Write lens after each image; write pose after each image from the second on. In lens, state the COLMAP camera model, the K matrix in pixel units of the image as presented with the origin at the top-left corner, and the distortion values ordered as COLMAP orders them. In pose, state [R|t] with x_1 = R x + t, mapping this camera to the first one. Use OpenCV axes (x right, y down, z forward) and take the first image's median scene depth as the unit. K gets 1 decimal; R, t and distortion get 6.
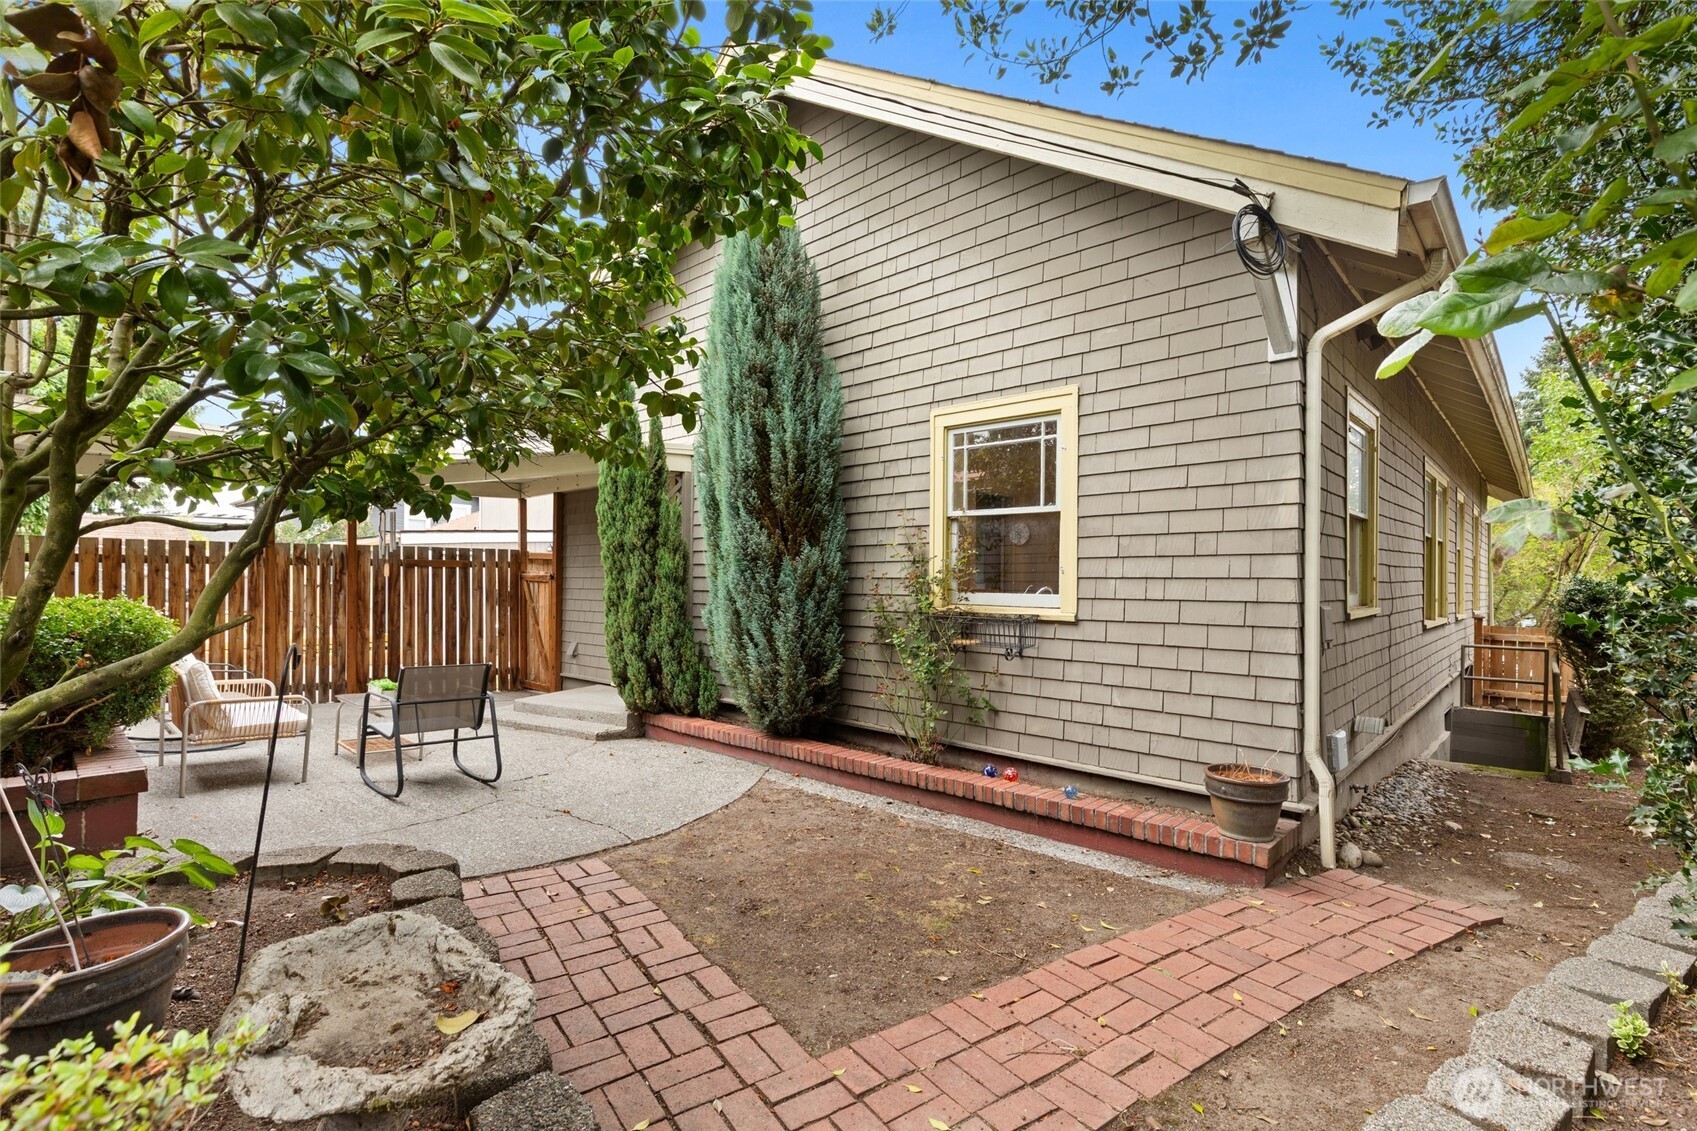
lens RADIAL K [[768.9, 0, 847.5], [0, 768.9, 574.4], [0, 0, 1]] dist [0.007854, -0.000830]
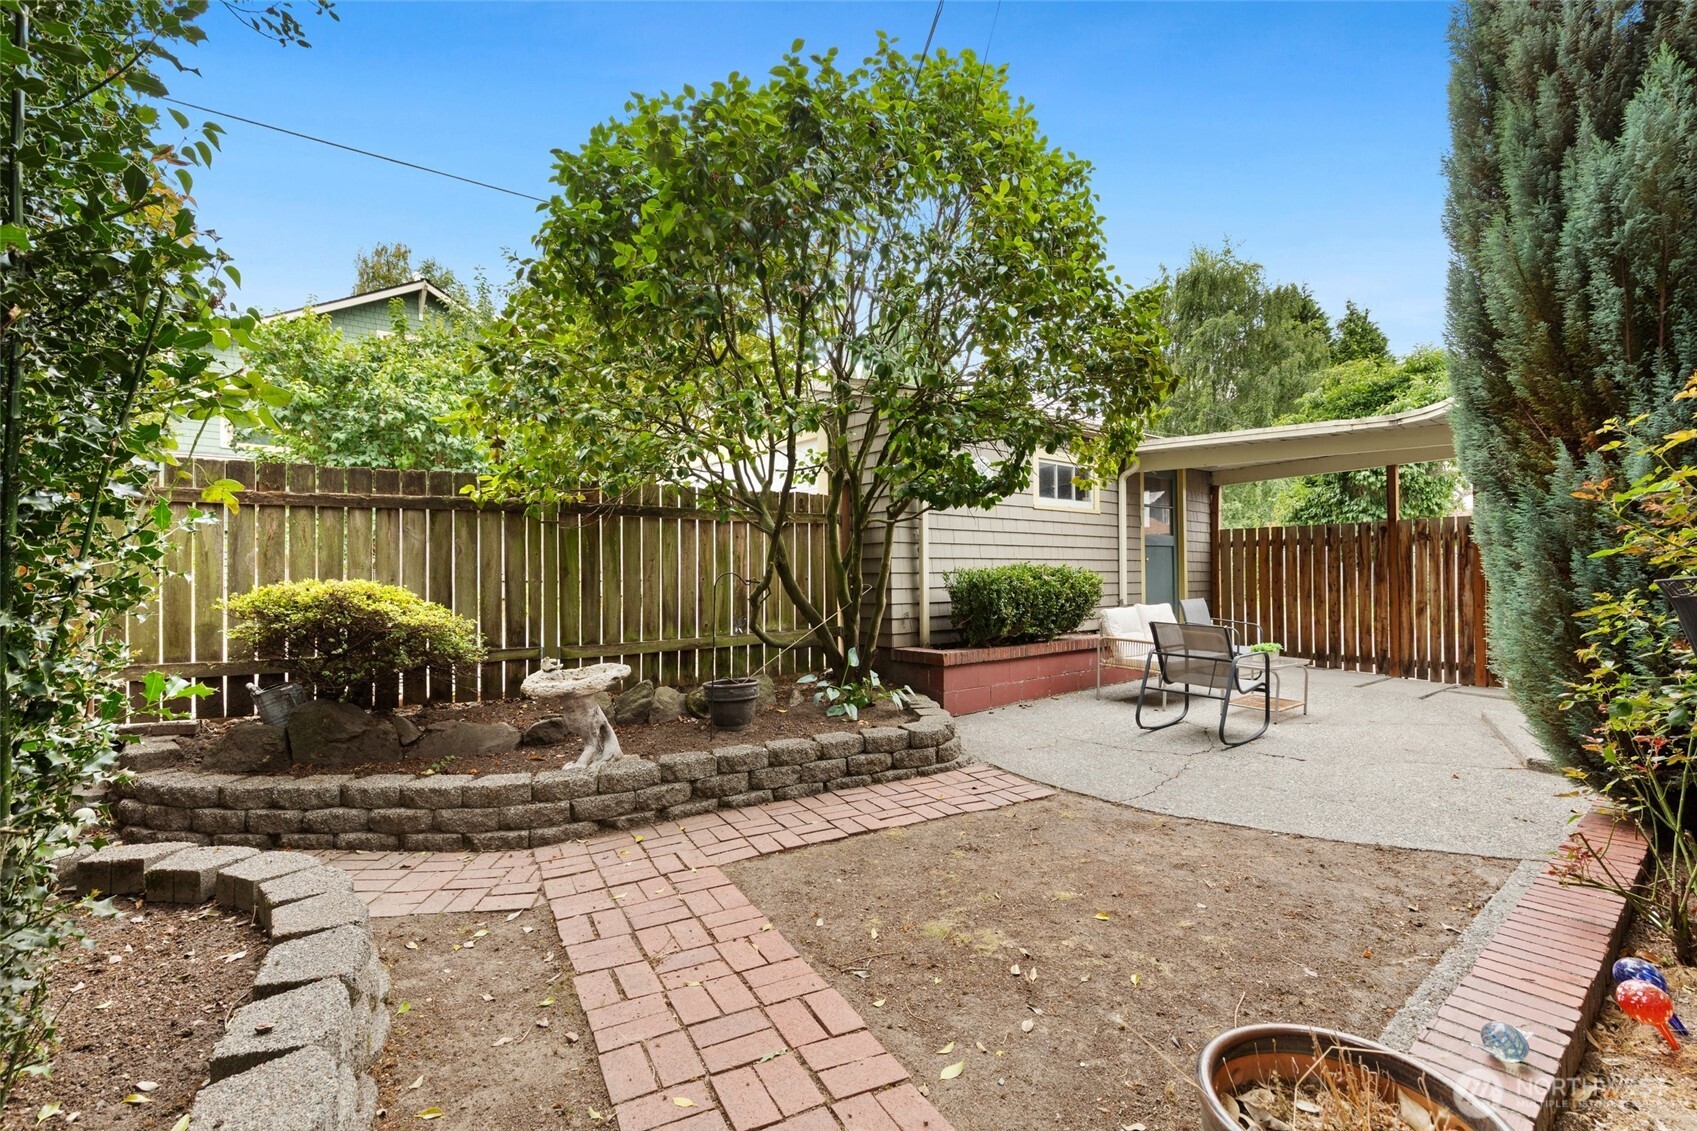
lens RADIAL K [[768.9, 0, 847.5], [0, 768.9, 574.4], [0, 0, 1]] dist [0.007854, -0.000830]
pose [[-0.110888, -0.006778, -0.993810, 0.357713], [0.013784, 0.999870, -0.008357, 0.029883], [0.993737, -0.014626, -0.110780, 0.376990]]
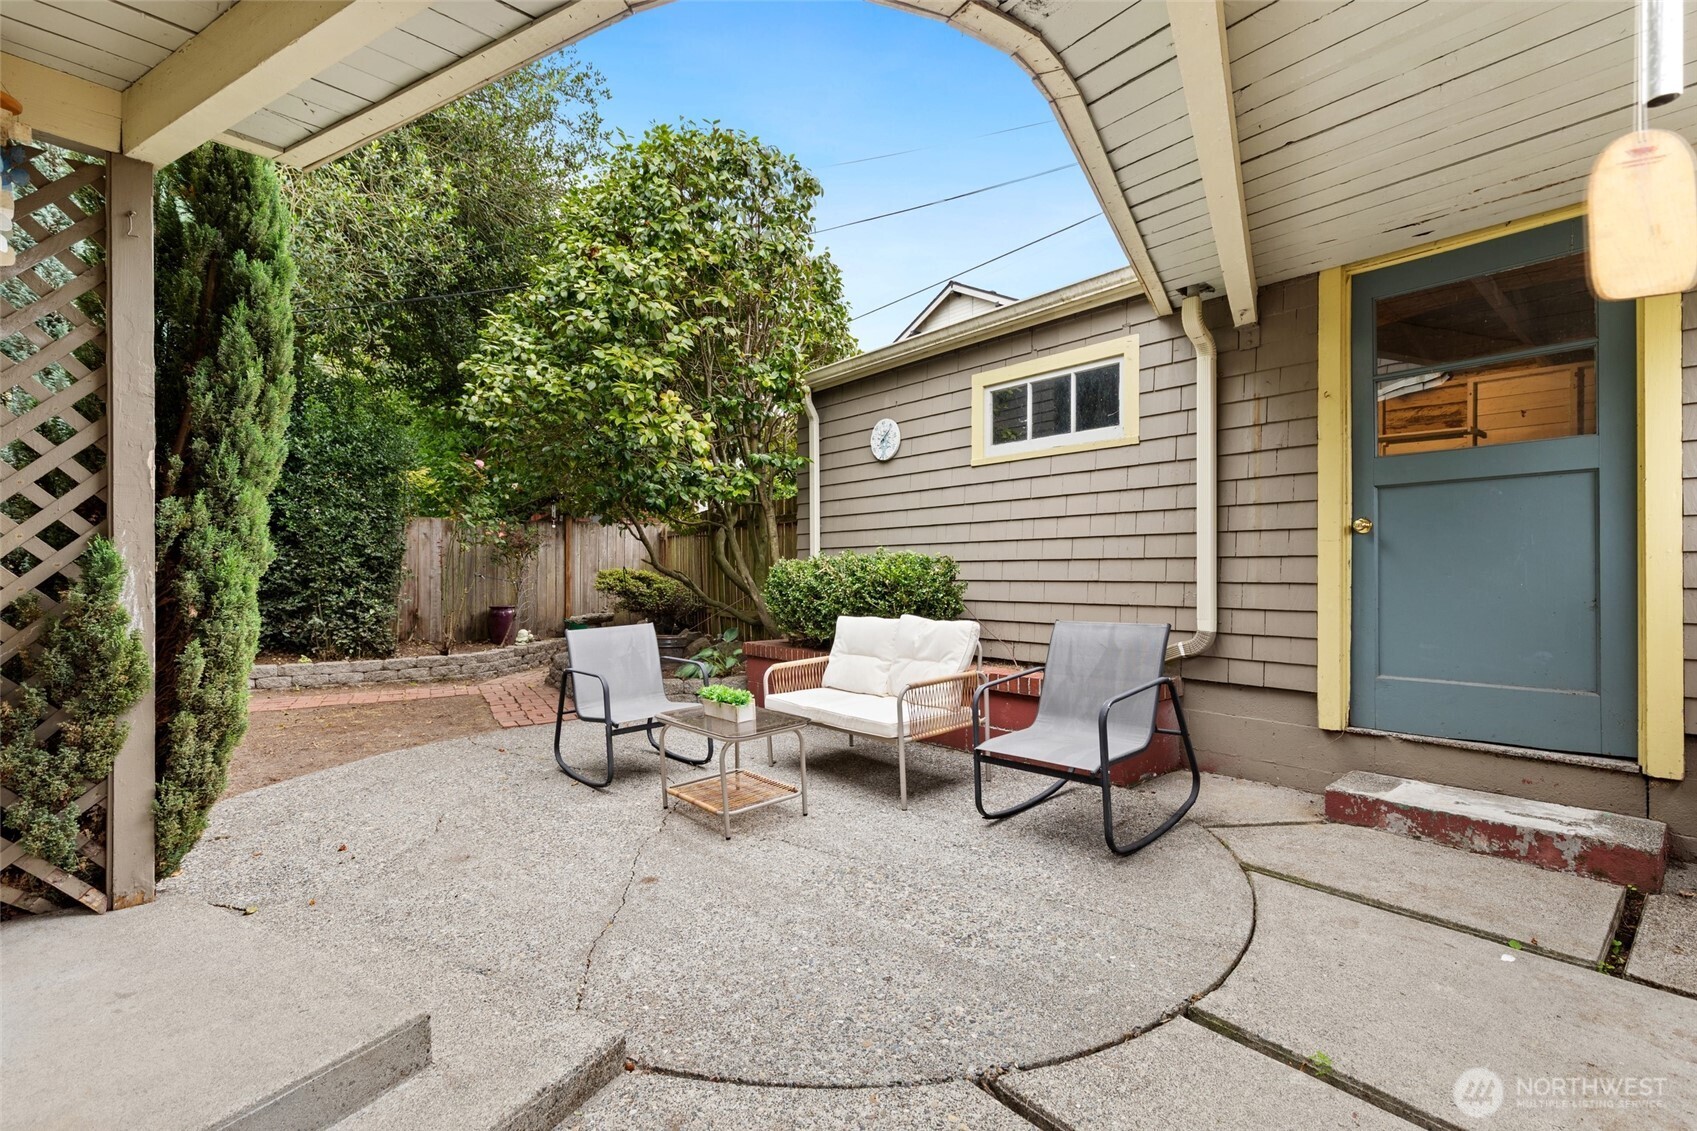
lens RADIAL K [[768.9, 0, 847.5], [0, 768.9, 574.4], [0, 0, 1]] dist [0.007854, -0.000830]
pose [[-0.994268, 0.000134, 0.106918, -0.532256], [0.000219, 1.000000, 0.000779, 0.032307], [-0.106918, 0.000798, -0.994268, 1.108561]]
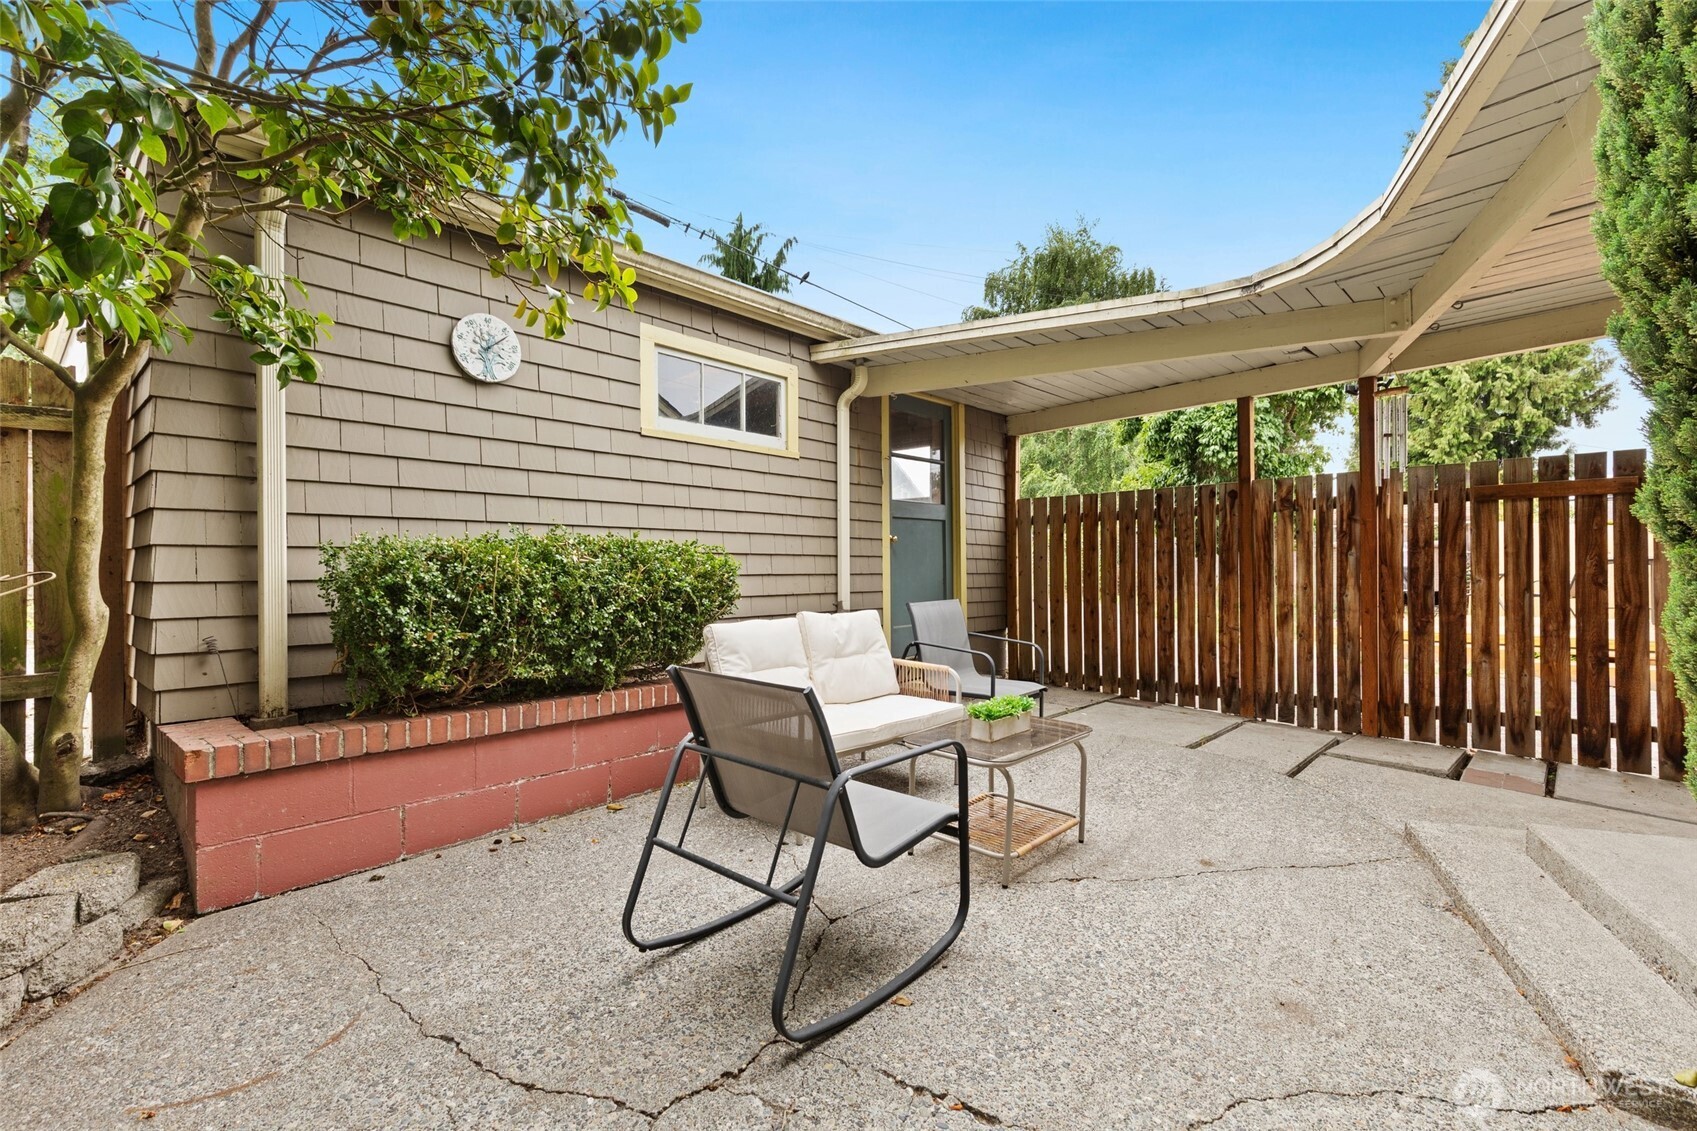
lens RADIAL K [[768.9, 0, 847.5], [0, 768.9, 574.4], [0, 0, 1]] dist [0.007854, -0.000830]
pose [[0.030276, -0.003649, -0.999535, -0.071842], [0.012044, 0.999922, -0.003285, 0.039545], [0.999469, -0.011939, 0.030318, 0.611043]]
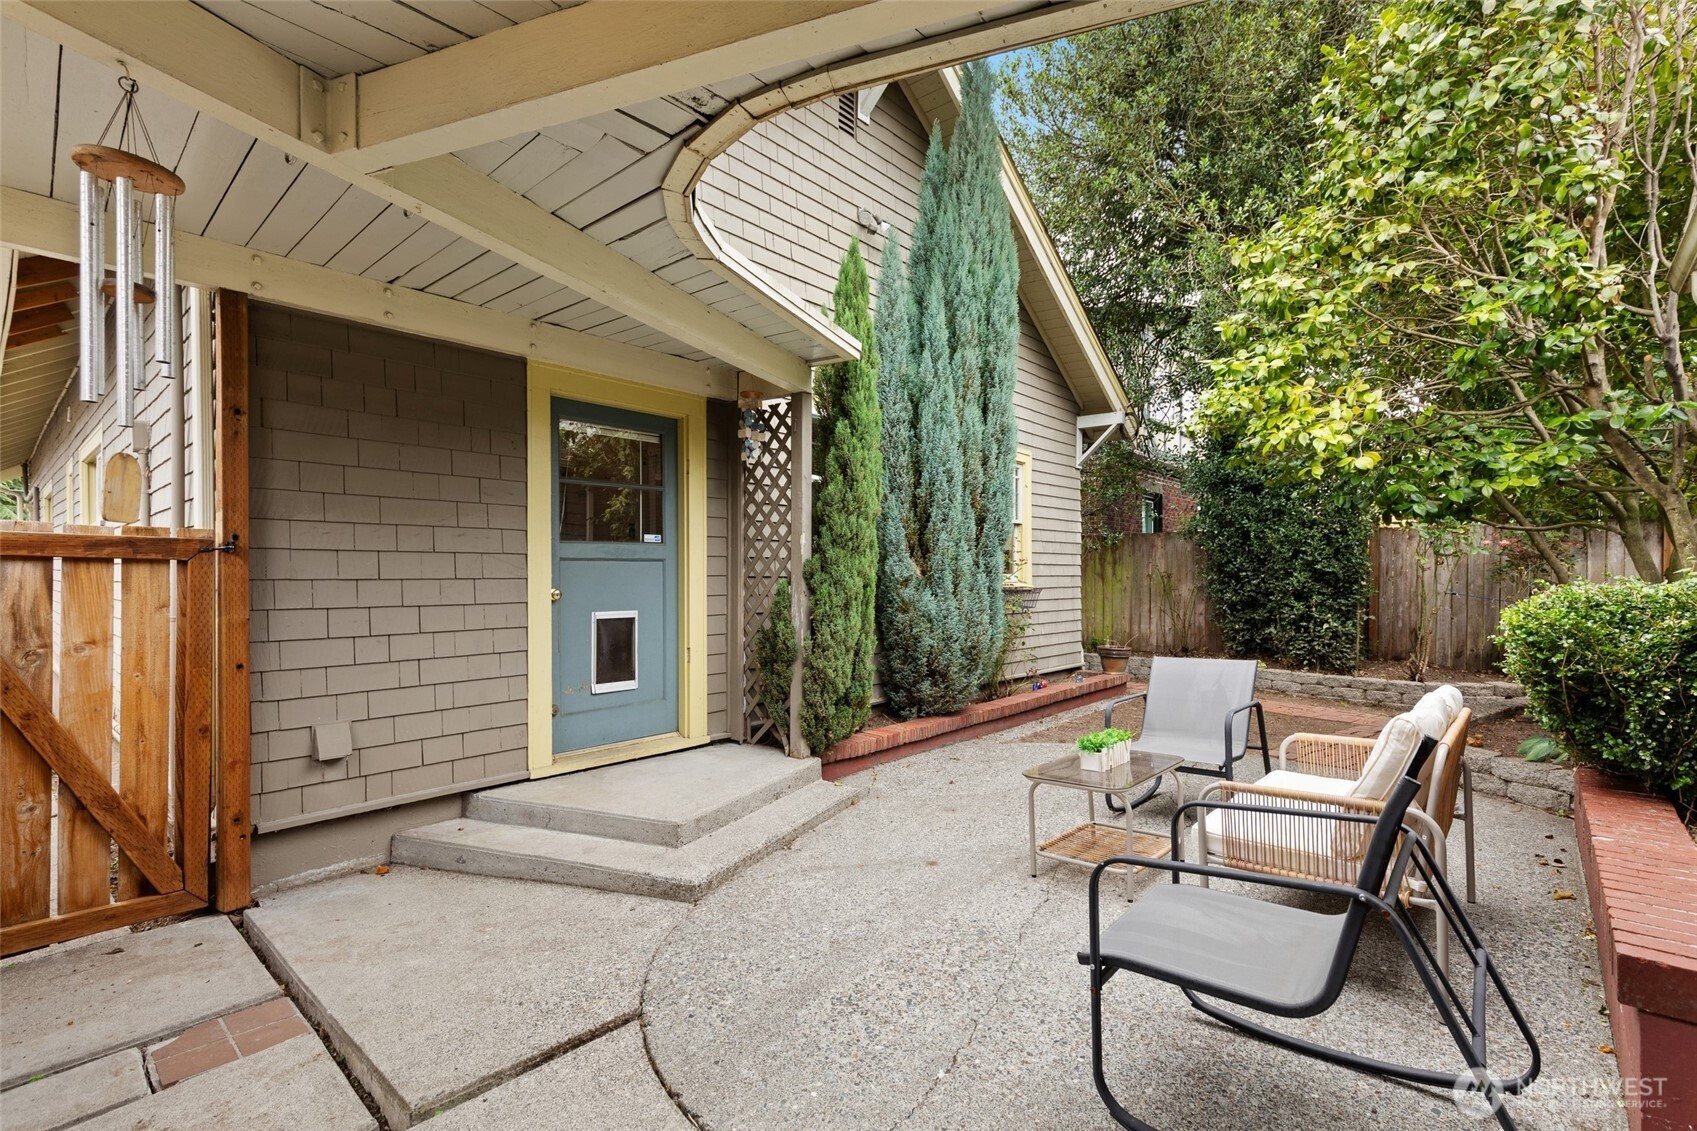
lens RADIAL K [[770.8, 0, 848.5], [0, 770.8, 565.5], [0, 0, 1]] dist [0.015915, 0.000079]
pose [[-0.029843, 0.002280, 0.999552, -0.817426], [-0.011917, 0.999926, -0.002636, 0.011499], [-0.999484, -0.011990, -0.029814, 0.836953]]
